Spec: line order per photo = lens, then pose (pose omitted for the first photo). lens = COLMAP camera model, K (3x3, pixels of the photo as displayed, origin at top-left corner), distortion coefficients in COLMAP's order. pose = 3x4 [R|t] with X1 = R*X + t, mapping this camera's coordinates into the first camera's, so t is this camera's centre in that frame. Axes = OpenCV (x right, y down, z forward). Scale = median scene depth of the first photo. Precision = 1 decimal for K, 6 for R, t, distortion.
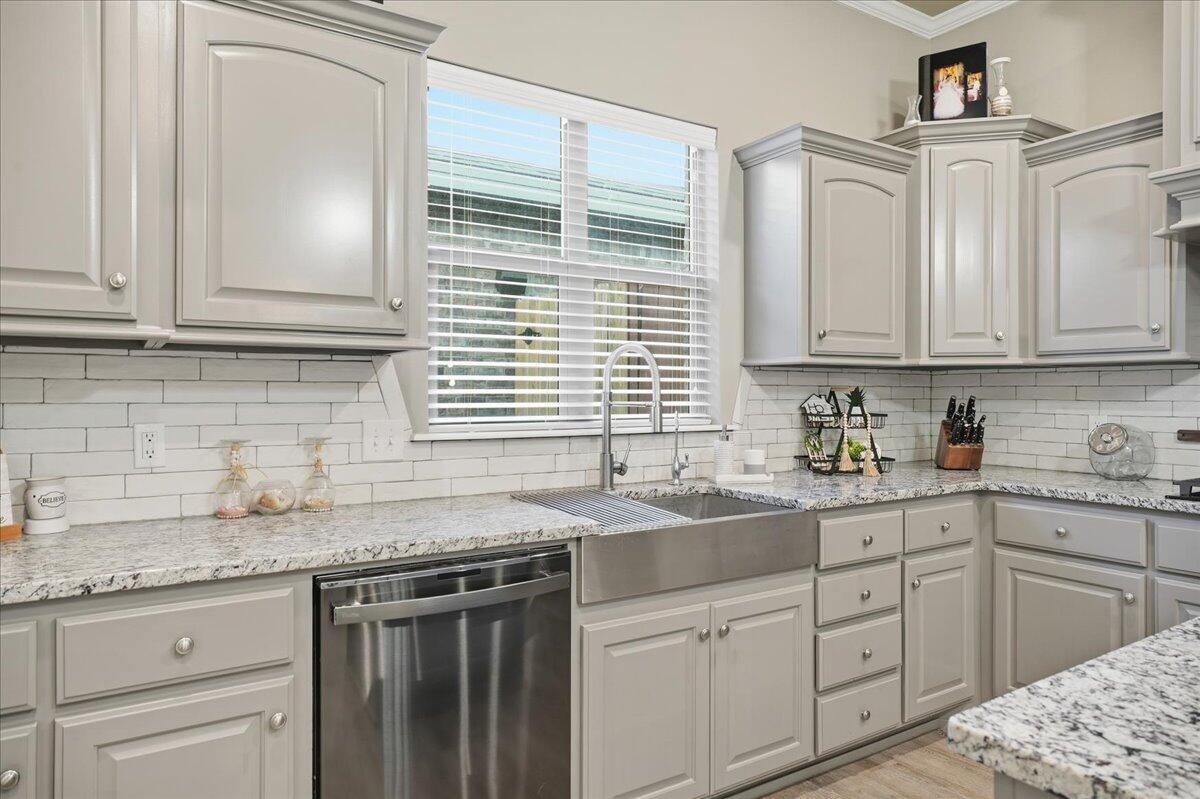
lens RADIAL K [[753.1, 0, 594.3], [0, 753.1, 389.3], [0, 0, 1]] dist [0.002638, 0.000584]
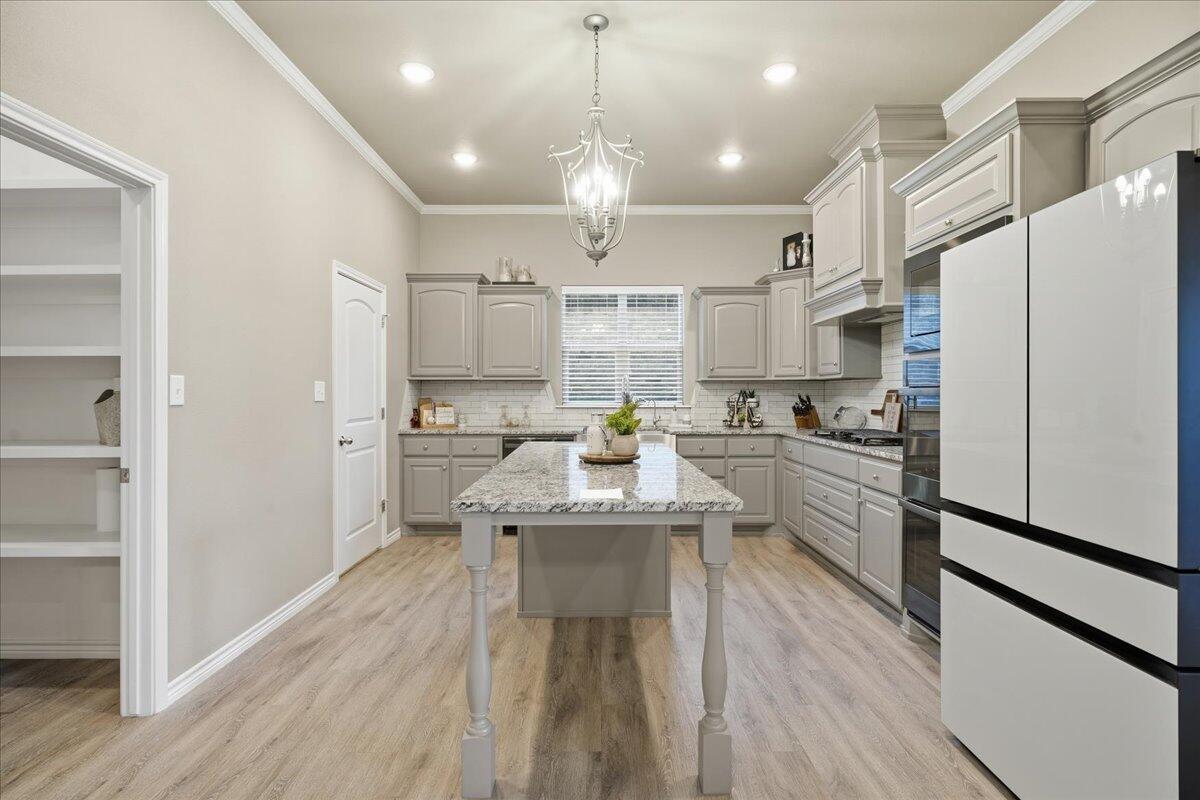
lens RADIAL K [[554.4, 0, 598.5], [0, 554.4, 391.8], [0, 0, 1]] dist [-0.003072, 0.000061]
pose [[0.847513, -0.001898, -0.530771, 1.084938], [0.003123, 0.999994, 0.001410, -0.001108], [0.530765, -0.002853, 0.847514, -0.838865]]
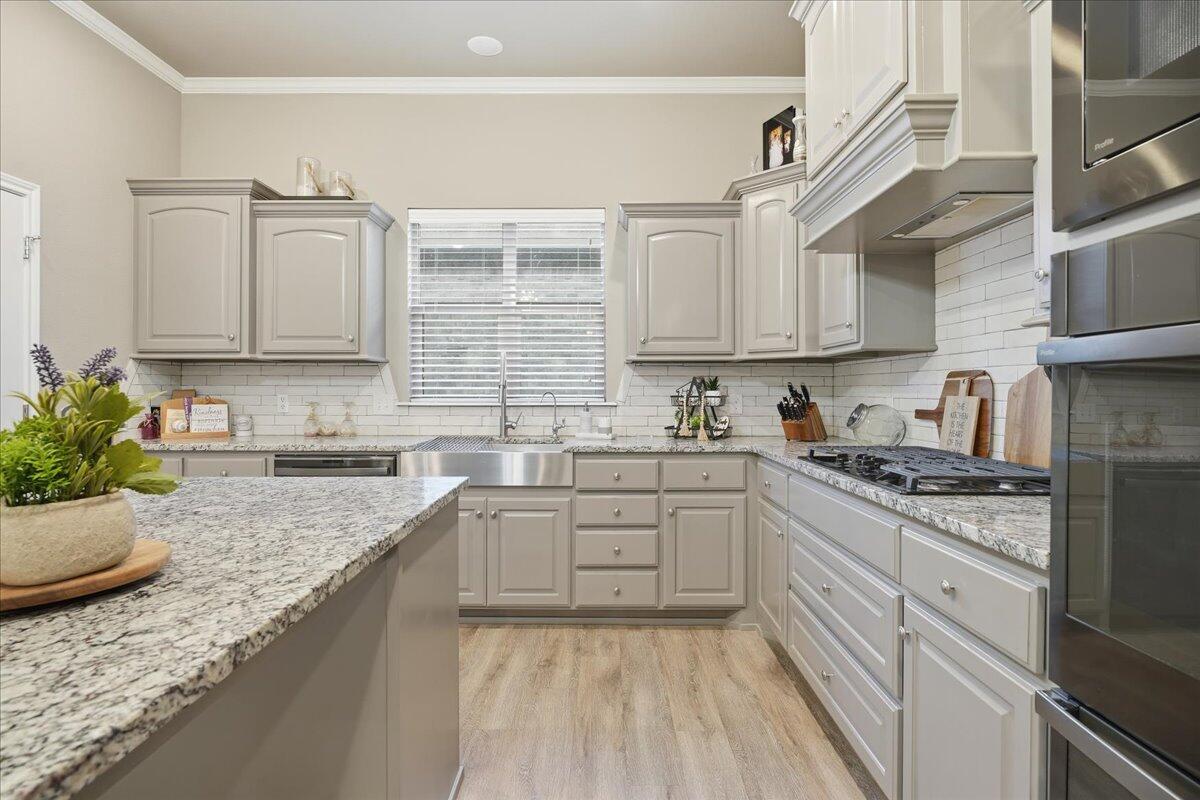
lens RADIAL K [[601.5, 0, 595.8], [0, 601.5, 388.2], [0, 0, 1]] dist [-0.006138, -0.000315]
pose [[0.844577, -0.002564, -0.535428, 0.972650], [0.002028, 0.999997, -0.001590, 0.025075], [0.535431, 0.000257, 0.844579, -0.047601]]
